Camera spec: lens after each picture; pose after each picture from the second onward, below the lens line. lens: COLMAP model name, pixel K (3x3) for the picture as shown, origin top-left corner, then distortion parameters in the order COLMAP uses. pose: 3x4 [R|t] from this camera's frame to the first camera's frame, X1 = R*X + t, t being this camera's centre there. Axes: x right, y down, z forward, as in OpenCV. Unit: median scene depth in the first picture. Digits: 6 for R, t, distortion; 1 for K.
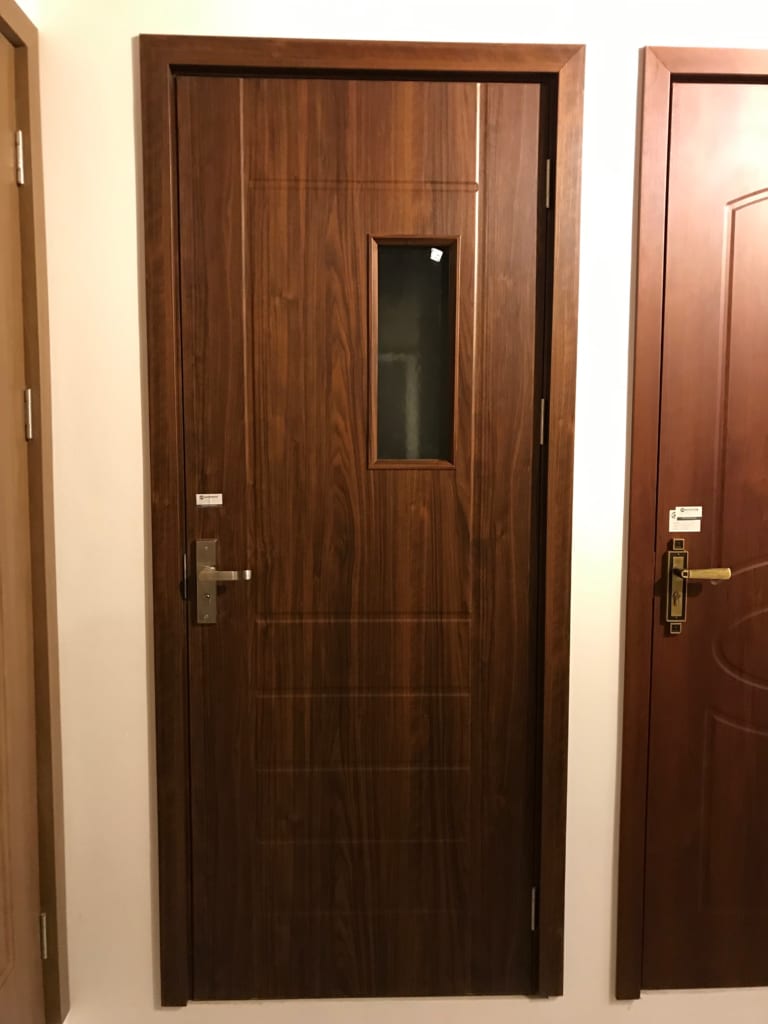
lens RADIAL K [[838.4, 0, 382.1], [0, 838.4, 512.0], [0, 0, 1]] dist [0.016168, -0.028622]
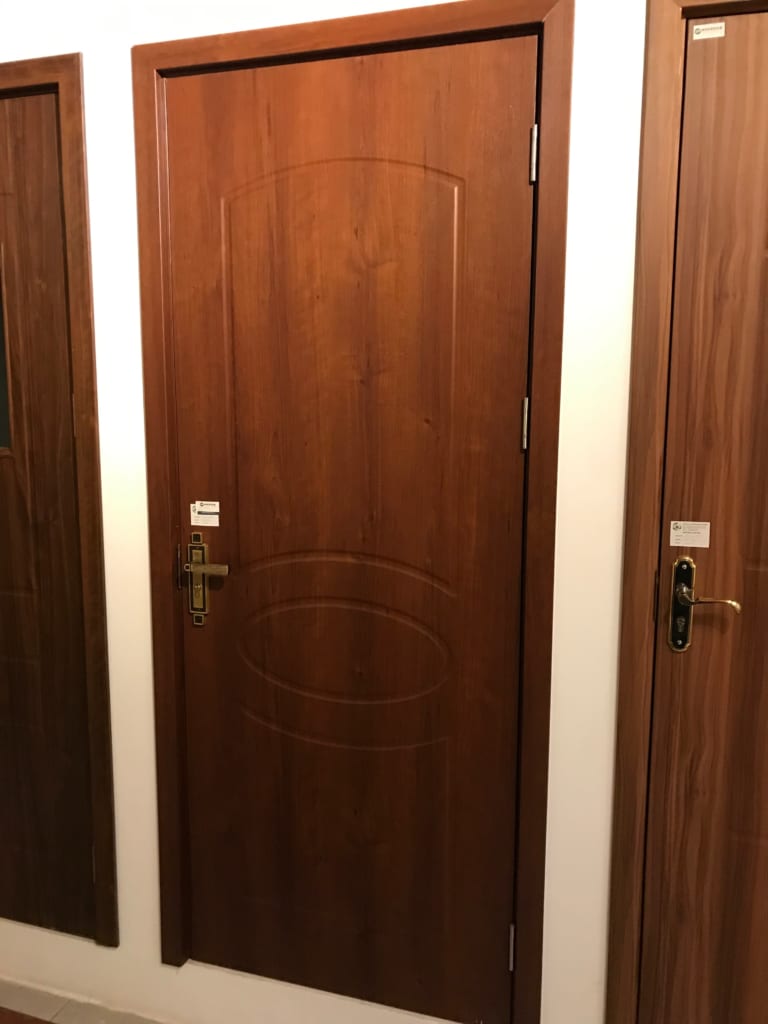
lens RADIAL K [[838.4, 0, 383.0], [0, 838.4, 518.2], [0, 0, 1]] dist [0.016168, -0.028622]
pose [[0.948474, 0.050351, -0.312829, 0.883605], [-0.036911, 0.998129, 0.048741, -0.043338], [0.314698, -0.034683, 0.948558, 0.106289]]
